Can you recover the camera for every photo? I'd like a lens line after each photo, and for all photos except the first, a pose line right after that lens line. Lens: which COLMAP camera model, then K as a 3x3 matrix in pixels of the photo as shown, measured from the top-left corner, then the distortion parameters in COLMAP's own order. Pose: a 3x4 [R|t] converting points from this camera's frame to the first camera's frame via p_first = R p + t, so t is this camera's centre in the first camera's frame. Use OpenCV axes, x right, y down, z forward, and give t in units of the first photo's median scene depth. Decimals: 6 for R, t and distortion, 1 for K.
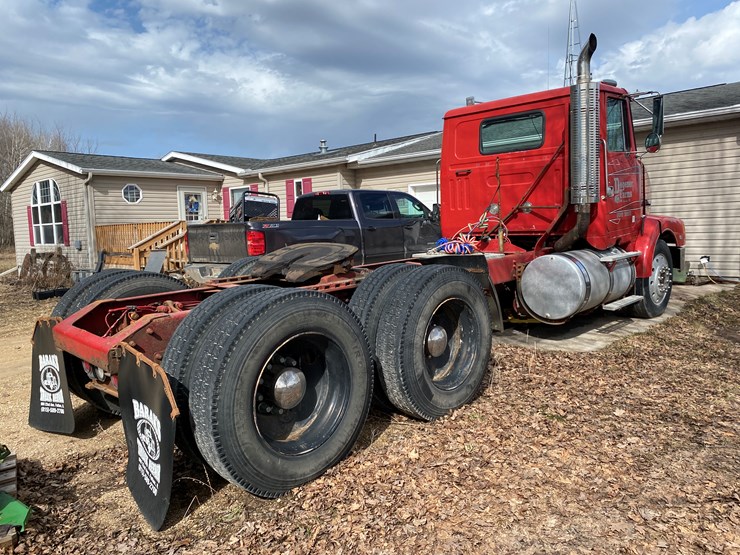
lens RADIAL K [[562.8, 0, 375.1], [0, 562.8, 281.4], [0, 0, 1]] dist [0.034584, -0.031125]
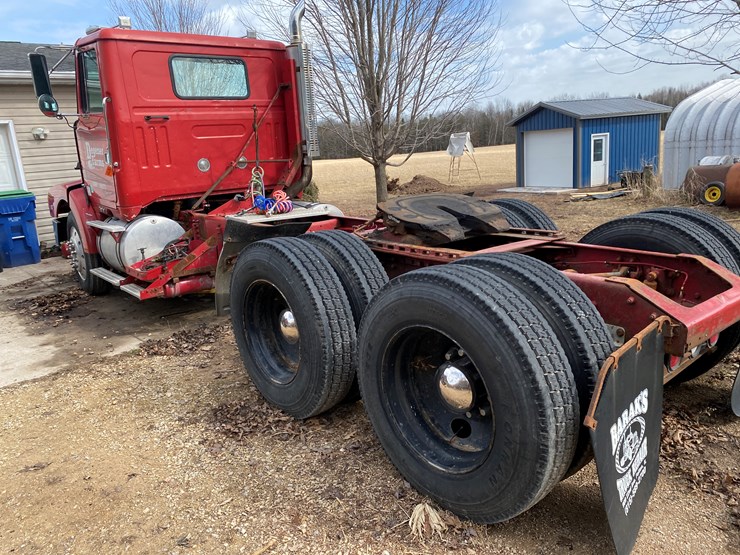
lens RADIAL K [[562.8, 0, 375.1], [0, 562.8, 281.4], [0, 0, 1]] dist [0.034584, -0.031125]
pose [[0.103556, -0.217647, 0.970518, -0.726503], [0.153847, 0.967526, 0.200560, -0.105699], [-0.982653, 0.128542, 0.133678, 0.760893]]
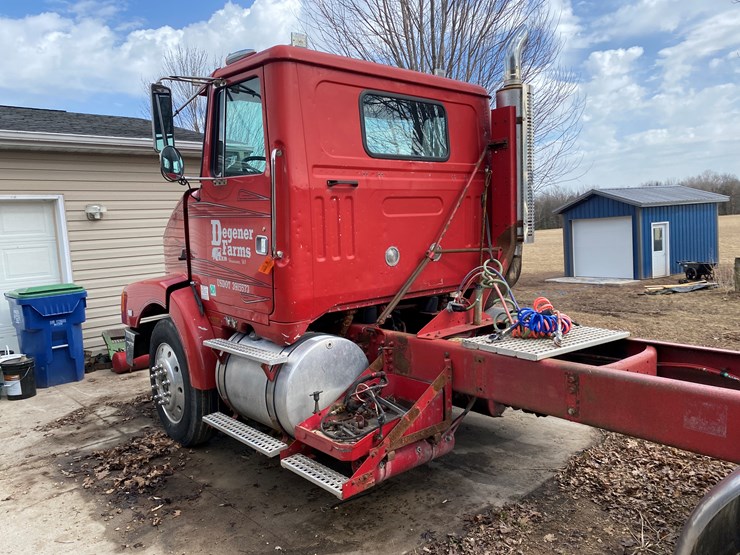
lens RADIAL K [[562.8, 0, 375.1], [0, 562.8, 281.4], [0, 0, 1]] dist [0.034584, -0.031125]
pose [[0.093428, -0.069032, 0.993230, -0.394504], [0.144108, 0.988026, 0.055114, -0.159656], [-0.985142, 0.137983, 0.102257, 1.119381]]
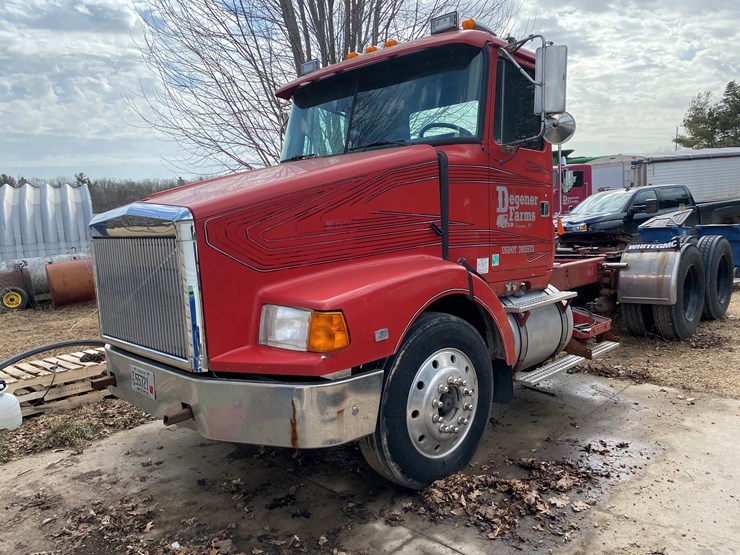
lens RADIAL K [[562.8, 0, 375.1], [0, 562.8, 281.4], [0, 0, 1]] dist [0.034584, -0.031125]
pose [[-0.996621, 0.072060, 0.039431, 0.357432], [0.079205, 0.970241, 0.228820, -0.272228], [-0.021769, 0.231170, -0.972670, 1.998425]]
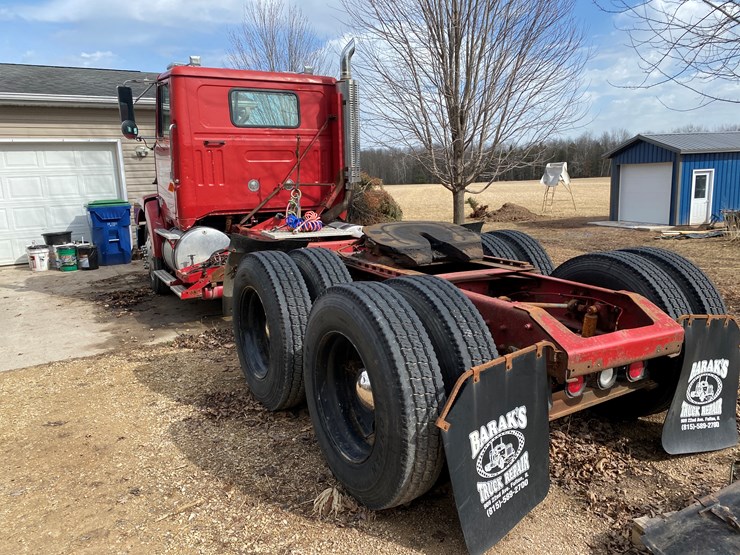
lens RADIAL K [[562.8, 0, 375.1], [0, 562.8, 281.4], [0, 0, 1]] dist [0.034584, -0.031125]
pose [[0.283194, -0.163521, 0.945020, -0.766535], [0.106890, 0.984600, 0.138338, -0.092072], [-0.953088, 0.061836, 0.296311, 0.615845]]
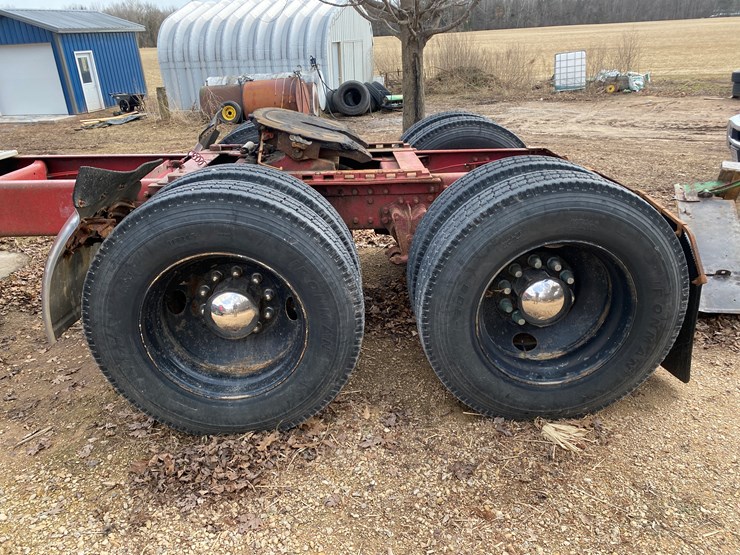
lens RADIAL K [[562.8, 0, 375.1], [0, 562.8, 281.4], [0, 0, 1]] dist [0.034584, -0.031125]
pose [[-0.717136, -0.233149, 0.656778, -0.506671], [0.112101, 0.891523, 0.438884, -0.140081], [-0.687859, 0.388365, -0.613207, 1.096233]]
